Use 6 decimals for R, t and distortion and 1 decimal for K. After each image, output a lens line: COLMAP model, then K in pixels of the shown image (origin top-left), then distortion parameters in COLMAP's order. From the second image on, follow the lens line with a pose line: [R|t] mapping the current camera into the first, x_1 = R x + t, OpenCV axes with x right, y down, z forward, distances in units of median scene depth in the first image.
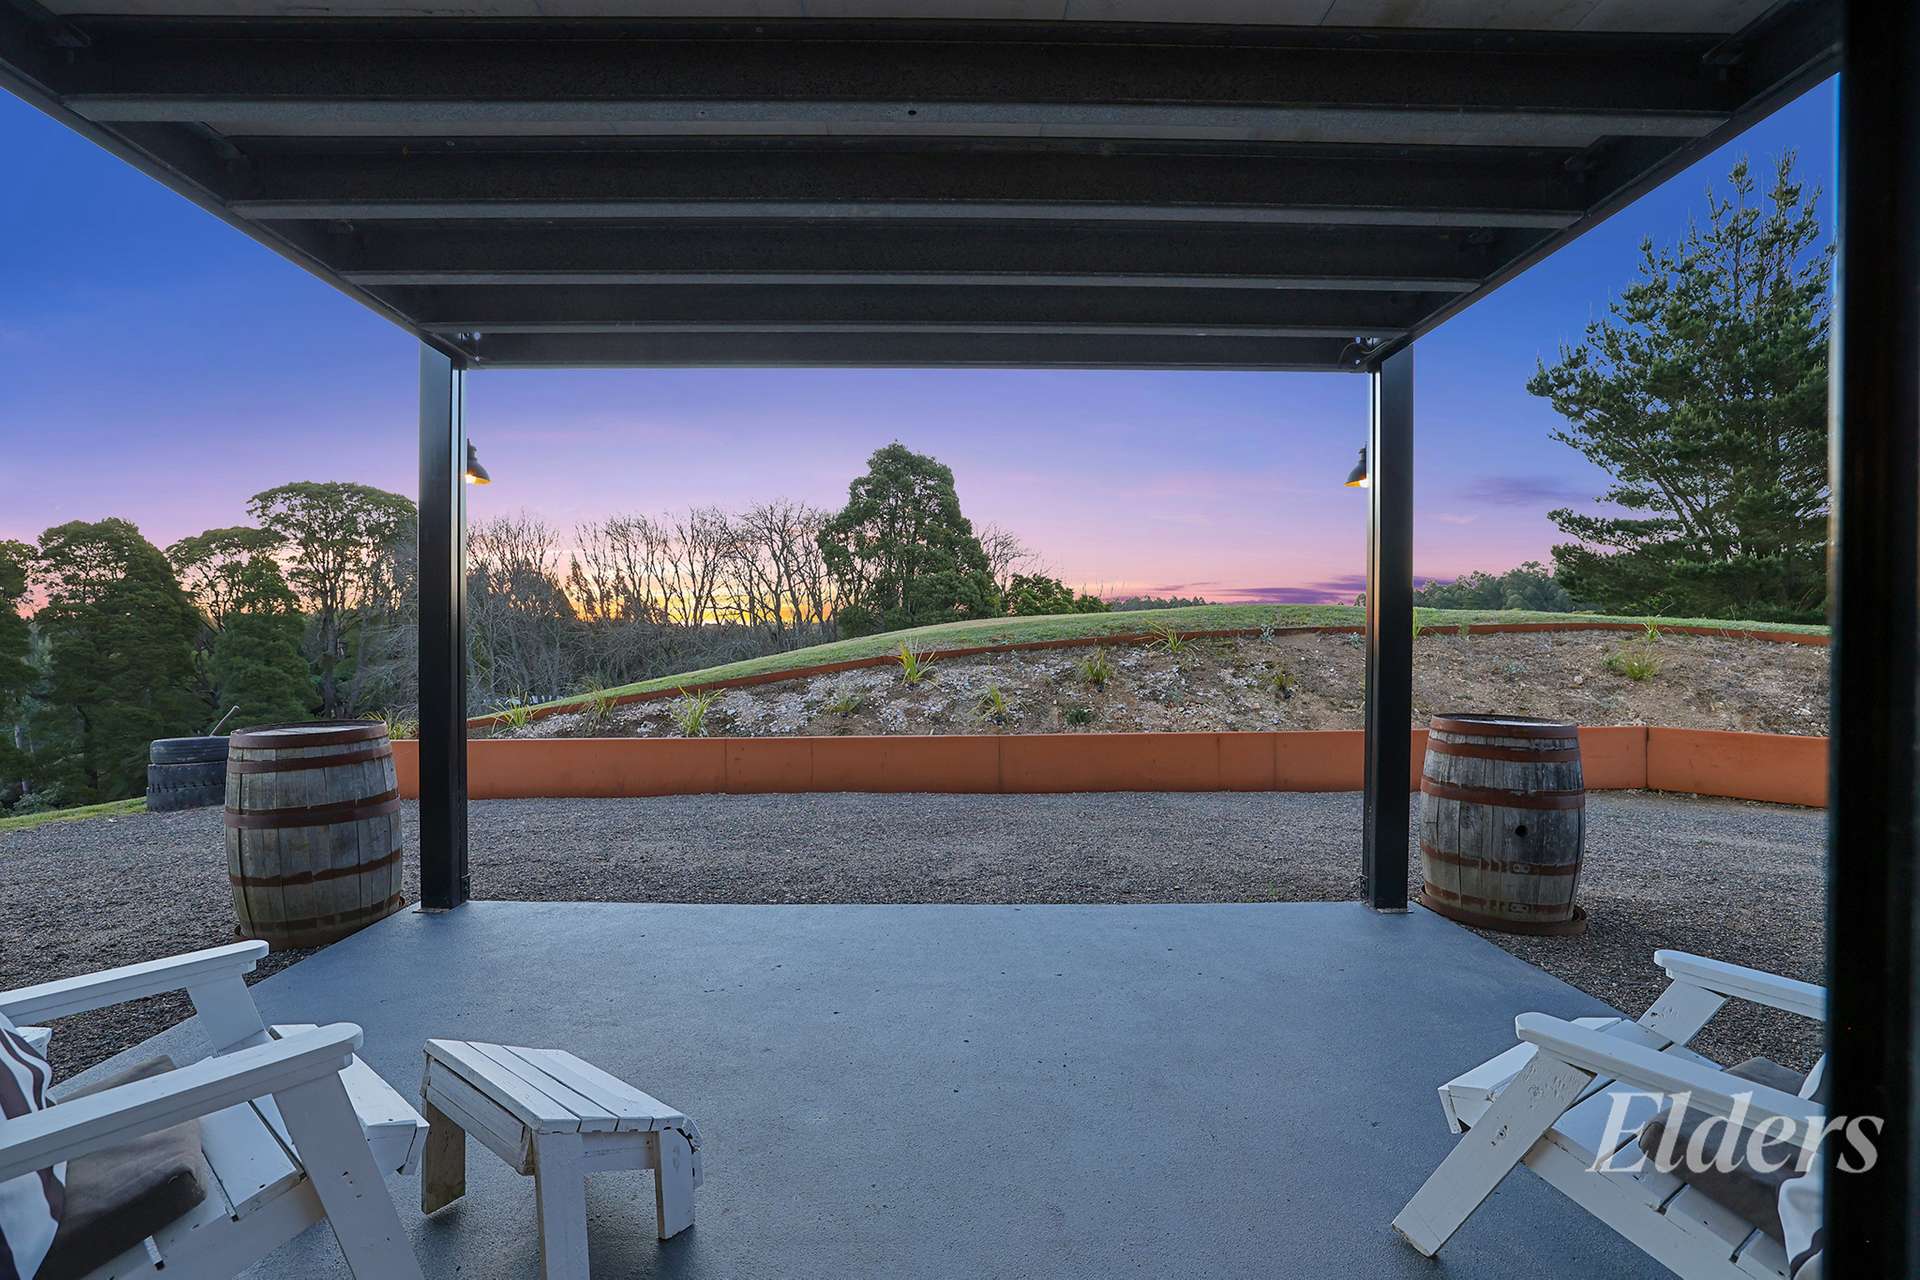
lens RADIAL K [[843.7, 0, 939.7], [0, 843.7, 641.8], [0, 0, 1]] dist [-0.046588, 0.017943]
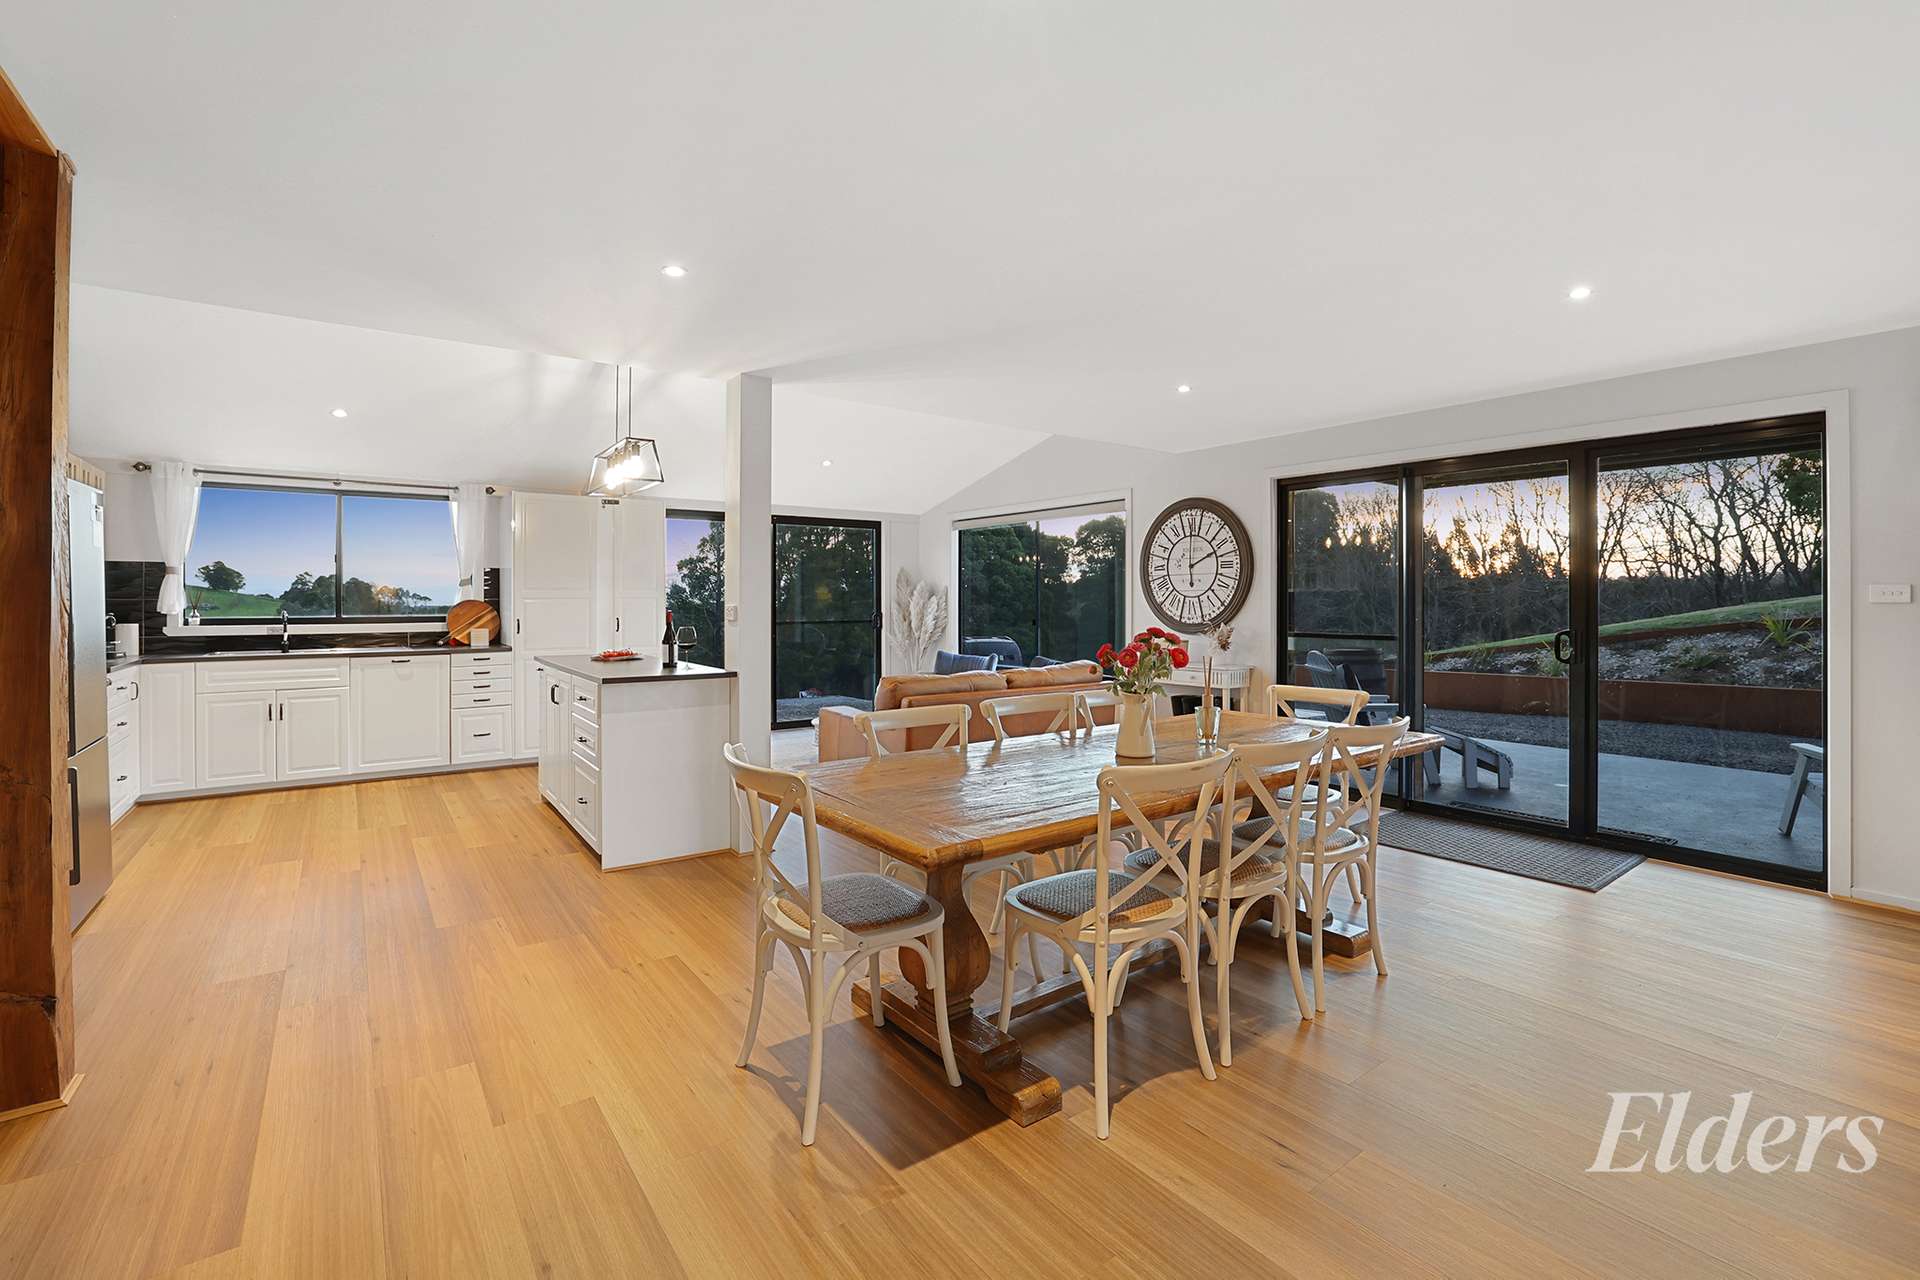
lens RADIAL K [[846.7, 0, 956.9], [0, 846.7, 602.5], [0, 0, 1]] dist [-0.047583, 0.016785]
pose [[0.582346, -0.001761, -0.812939, 0.087813], [0.004885, 0.999987, 0.001333, -0.006208], [0.812926, -0.004747, 0.582347, -0.214258]]
